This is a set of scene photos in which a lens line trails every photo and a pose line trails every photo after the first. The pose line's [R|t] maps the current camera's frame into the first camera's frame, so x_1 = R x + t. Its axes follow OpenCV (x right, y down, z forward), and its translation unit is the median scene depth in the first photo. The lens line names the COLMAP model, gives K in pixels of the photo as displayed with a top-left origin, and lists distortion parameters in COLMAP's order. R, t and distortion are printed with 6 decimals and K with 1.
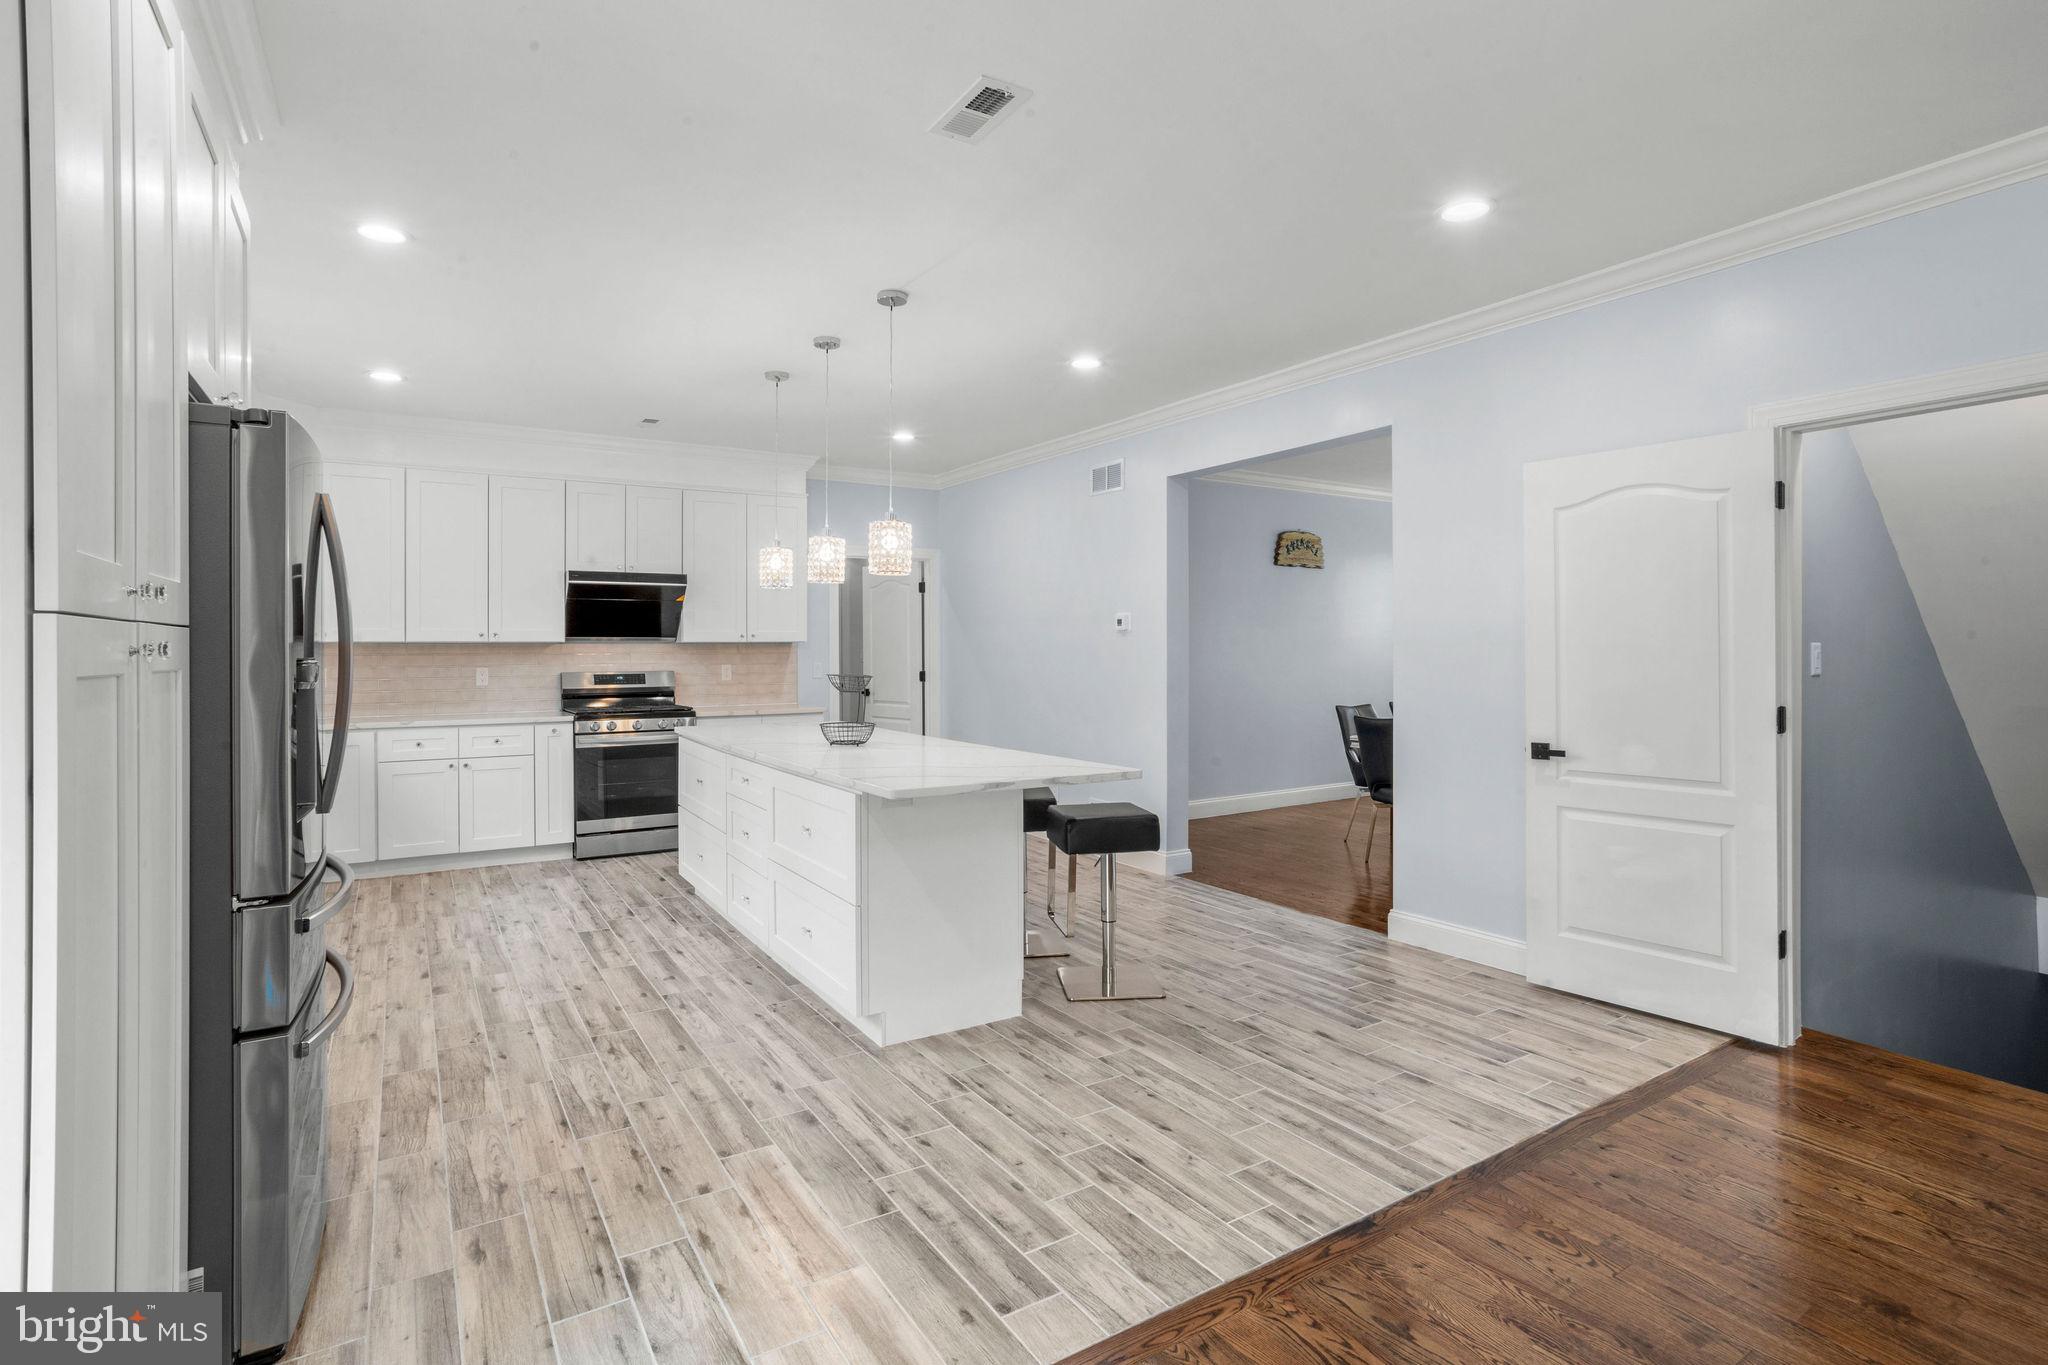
lens RADIAL K [[993.6, 0, 1003.6], [0, 993.6, 643.1], [0, 0, 1]] dist [-0.033257, 0.018423]
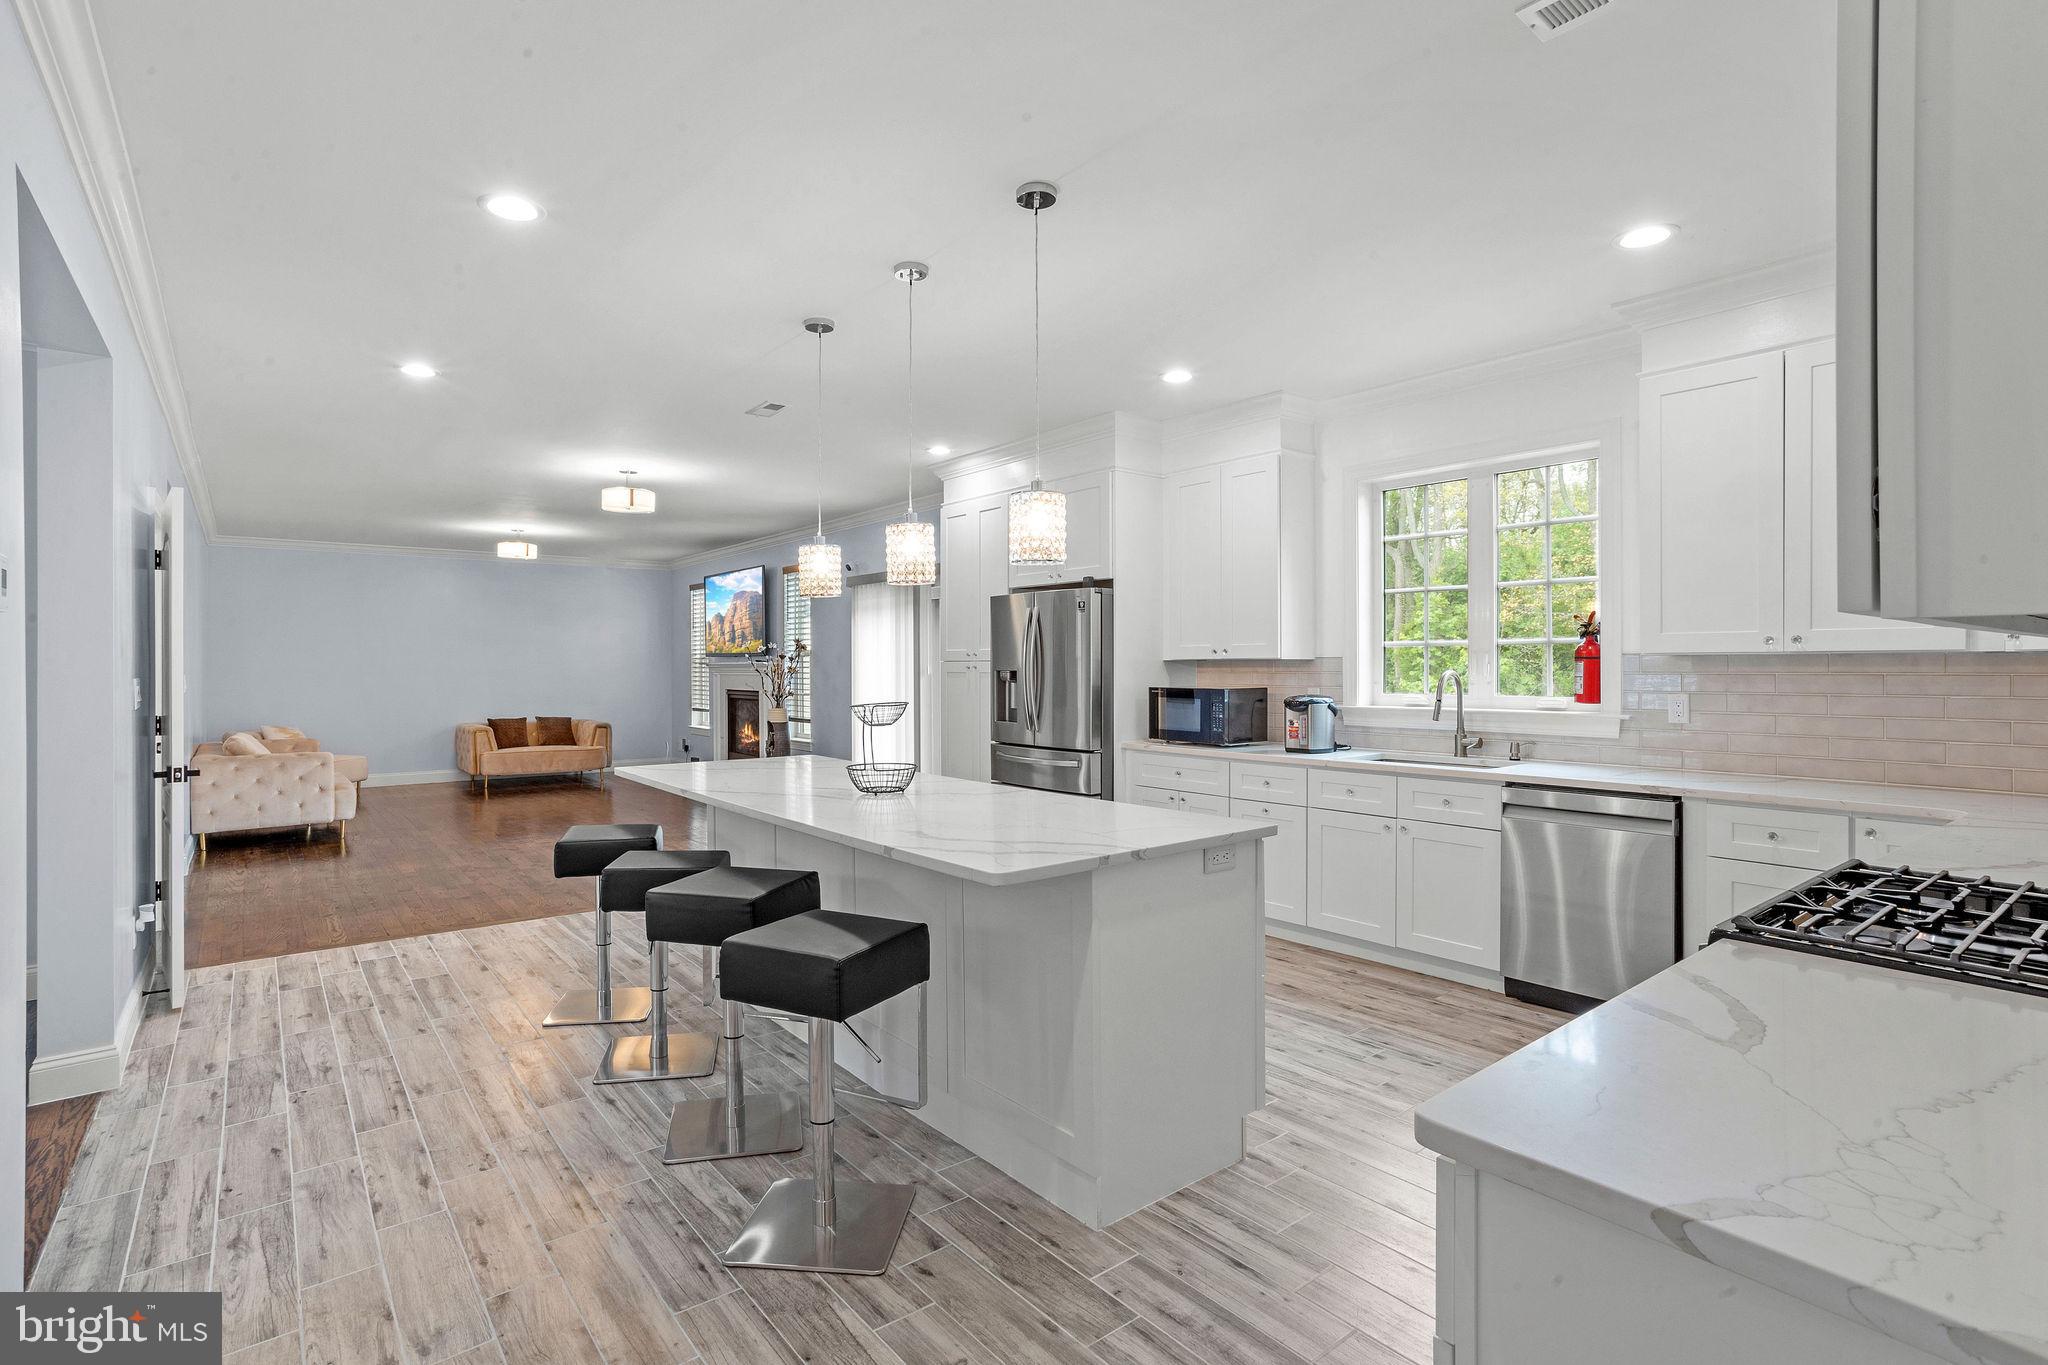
lens RADIAL K [[993.6, 0, 980.1], [0, 993.6, 682.0], [0, 0, 1]] dist [-0.033257, 0.018423]
pose [[-0.996600, 0.006839, -0.082105, -0.194816], [0.006419, 0.999965, 0.005375, 0.015621], [0.082139, 0.004830, -0.996609, 2.070694]]
